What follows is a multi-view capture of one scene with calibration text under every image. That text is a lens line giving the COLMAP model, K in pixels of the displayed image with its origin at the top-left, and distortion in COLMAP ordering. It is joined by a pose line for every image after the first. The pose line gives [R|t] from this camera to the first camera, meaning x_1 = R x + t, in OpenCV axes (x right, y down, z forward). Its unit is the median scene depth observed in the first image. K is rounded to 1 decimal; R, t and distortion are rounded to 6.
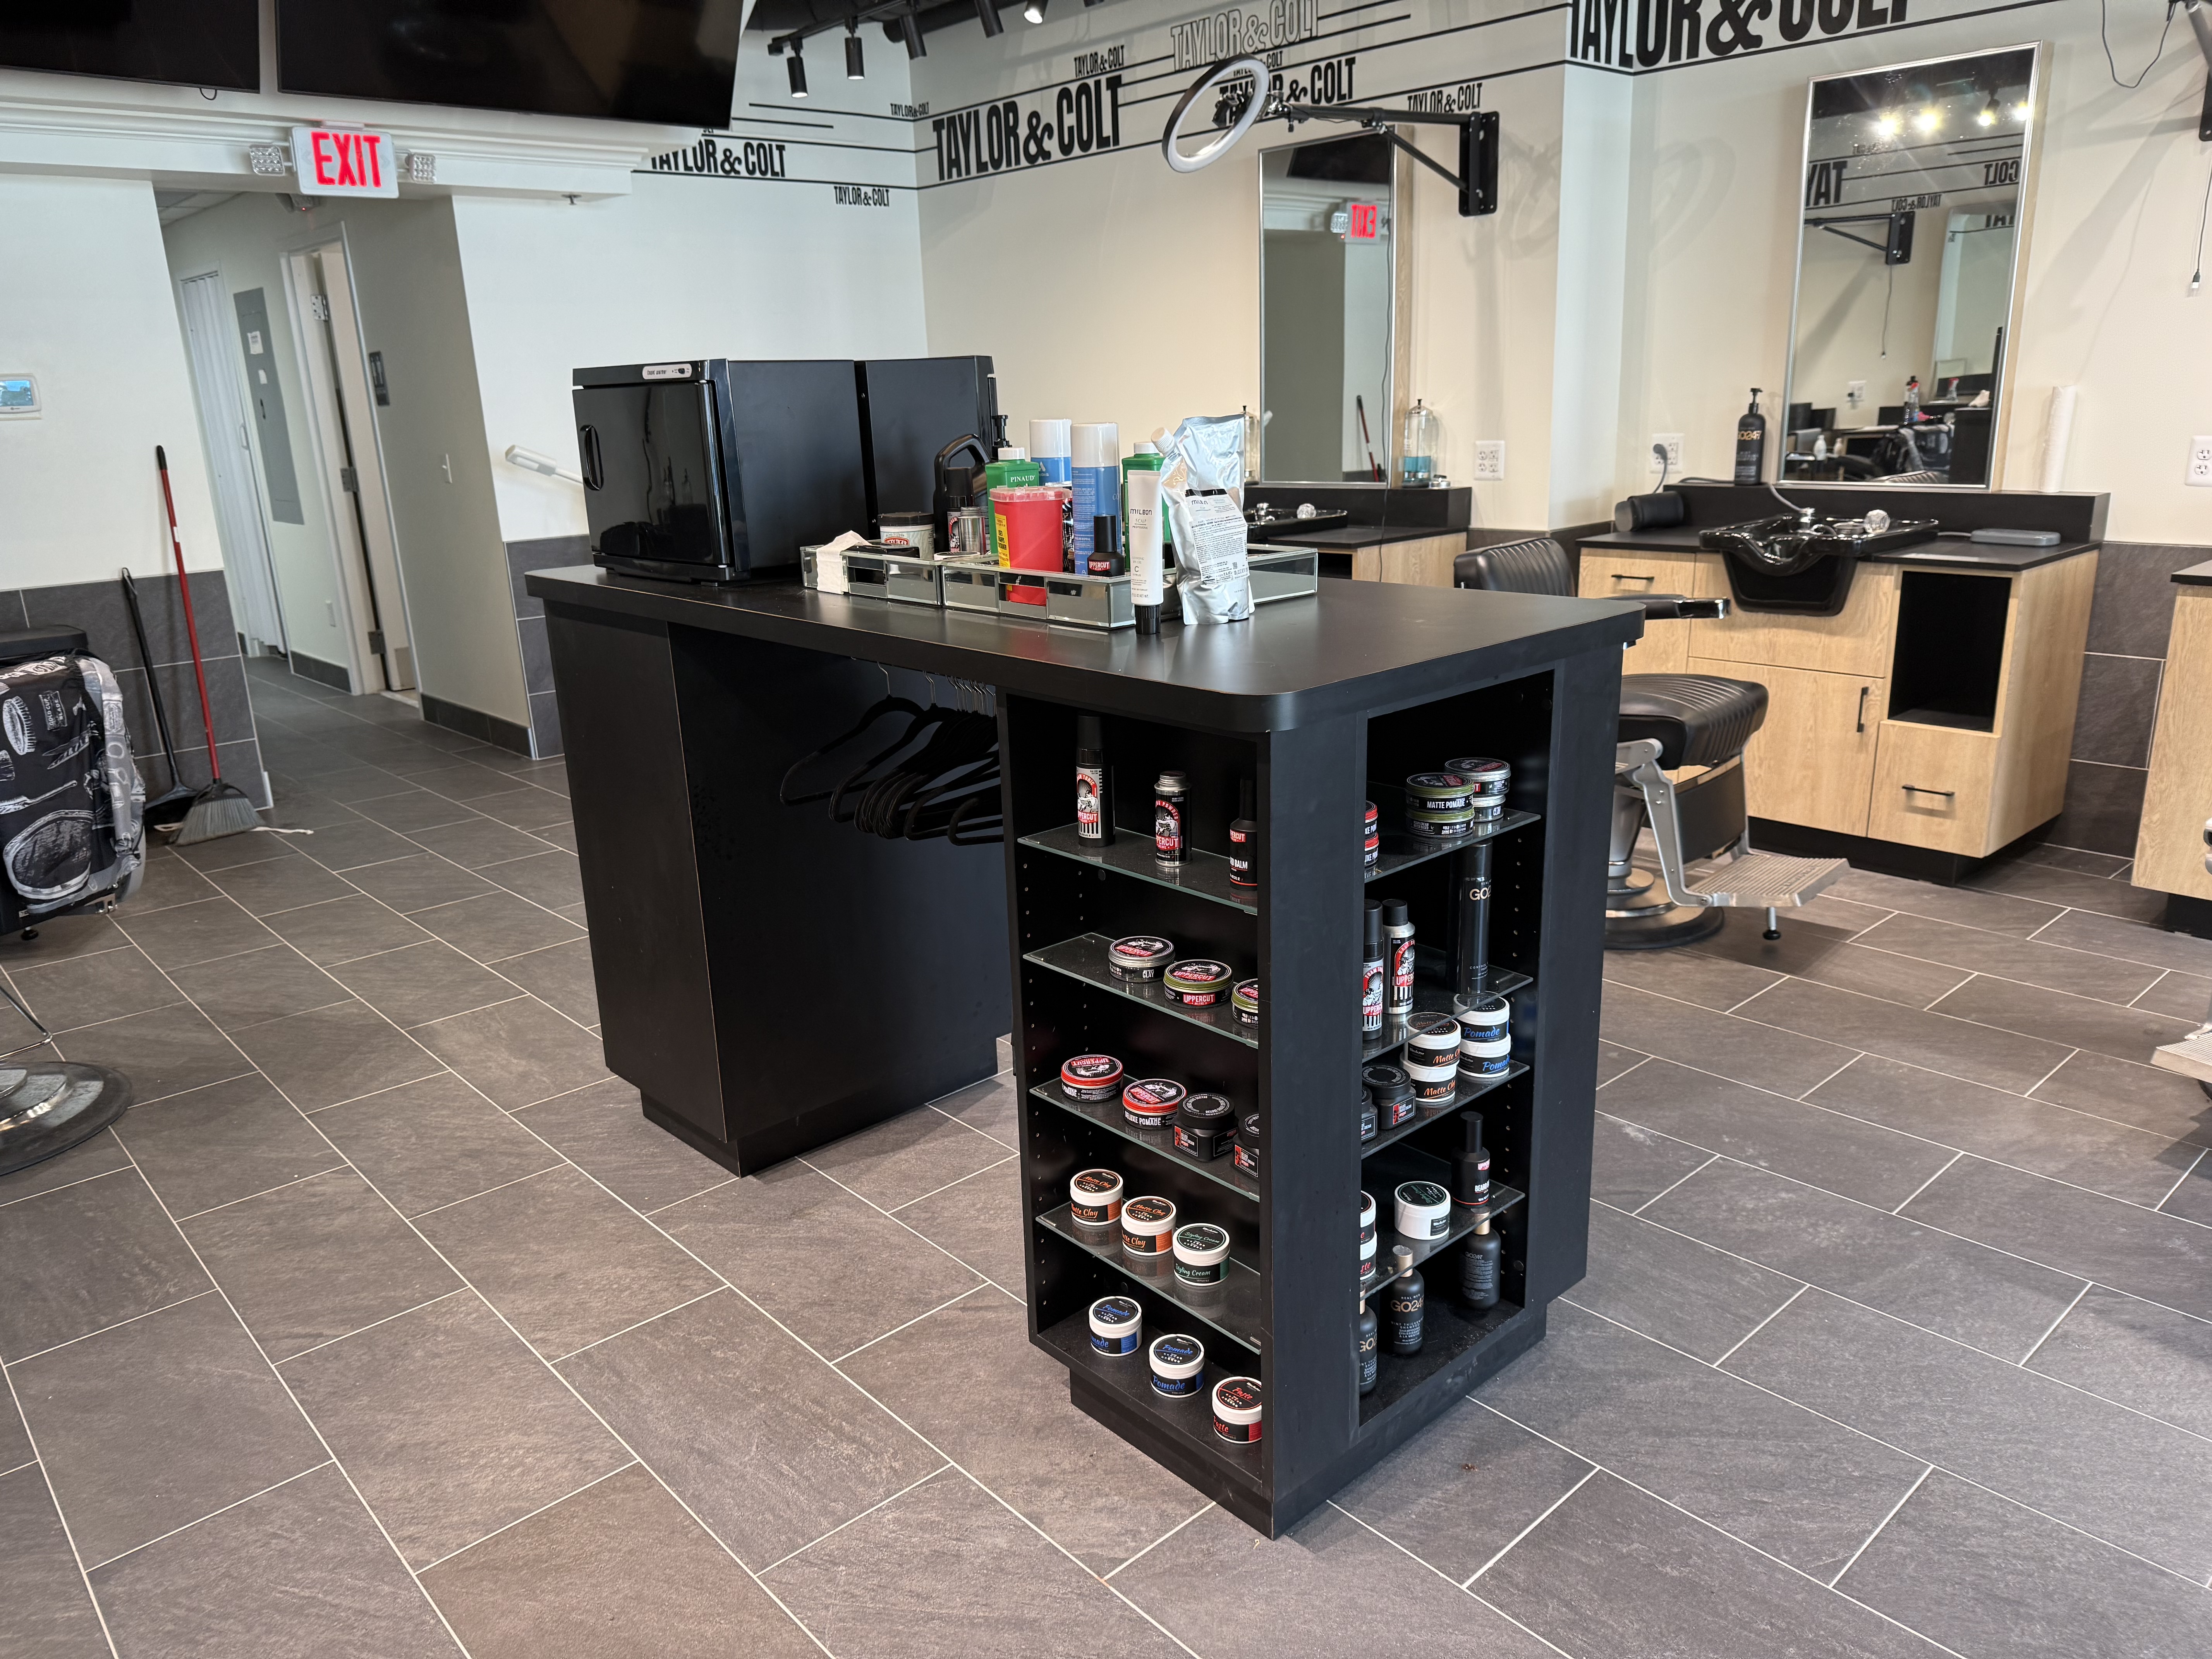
lens RADIAL K [[1560.8, 0, 1133.4], [0, 1560.8, 823.3], [0, 0, 1]] dist [0.080936, -0.111233]
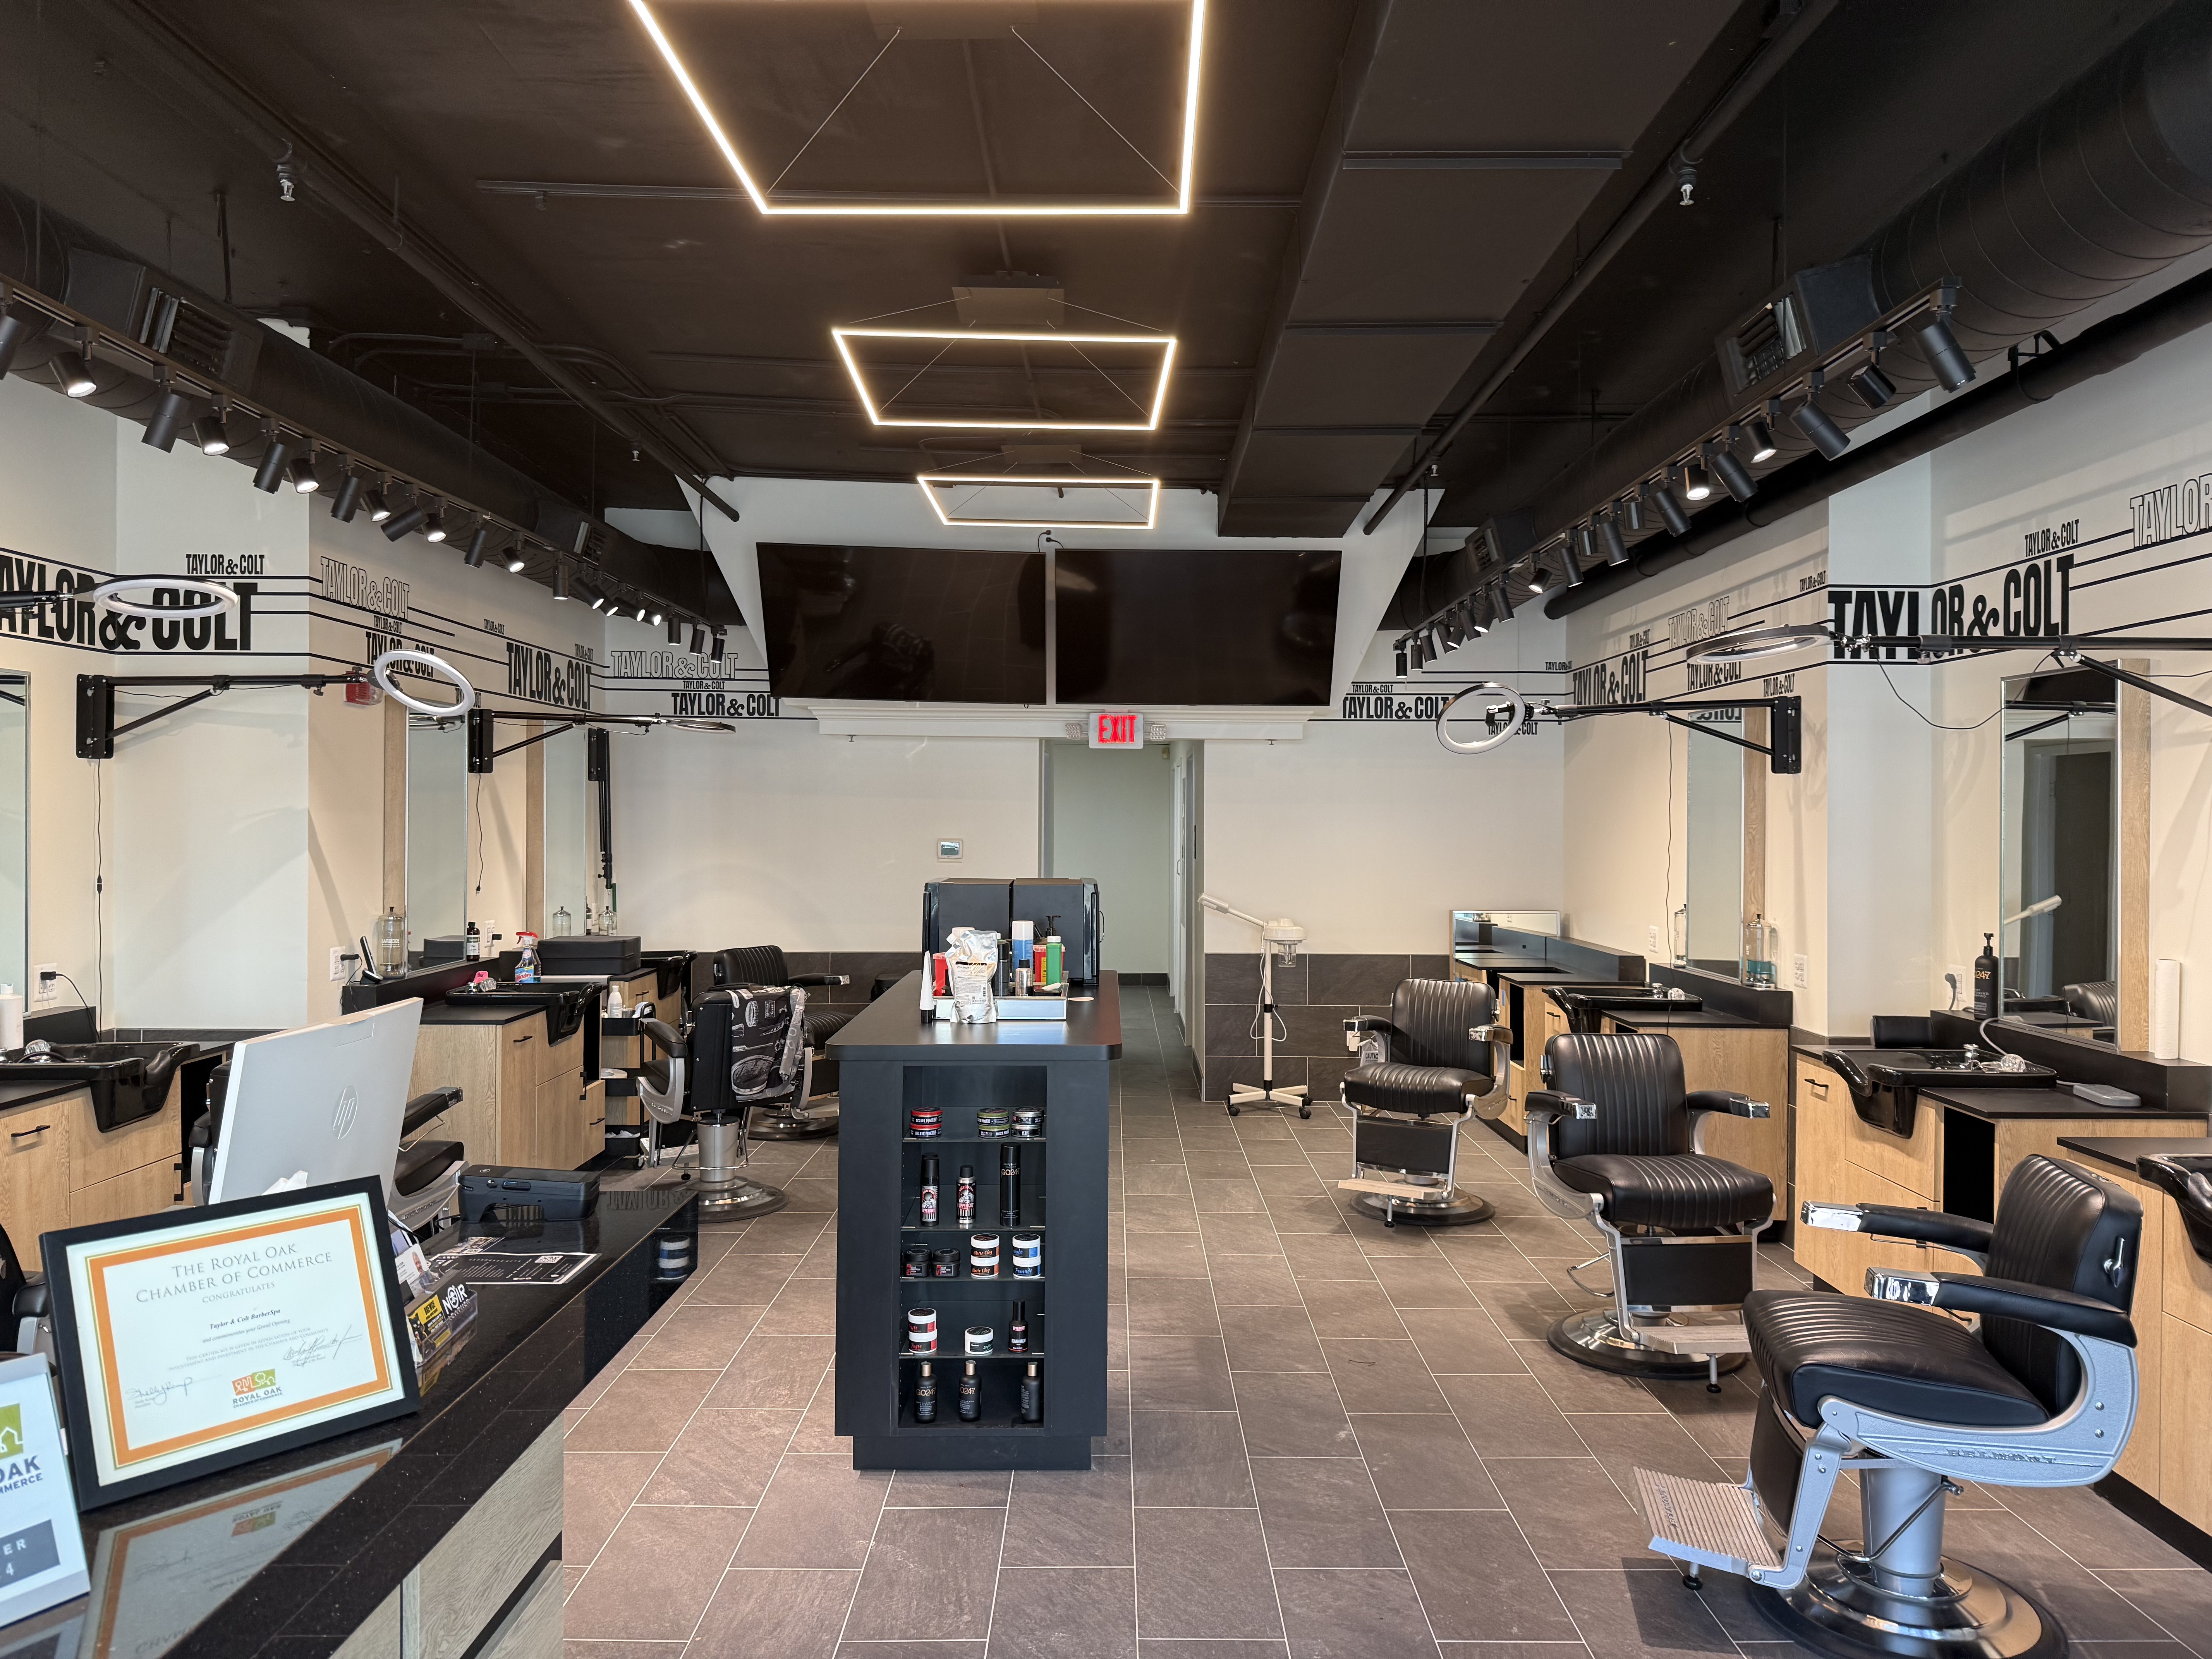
lens RADIAL K [[1560.8, 0, 1133.4], [0, 1560.8, 823.3], [0, 0, 1]] dist [0.080936, -0.111233]
pose [[0.741801, 0.043046, -0.669237, 0.674172], [-0.214746, 0.960637, -0.176241, -0.026498], [0.635308, 0.274452, 0.721845, -0.190110]]
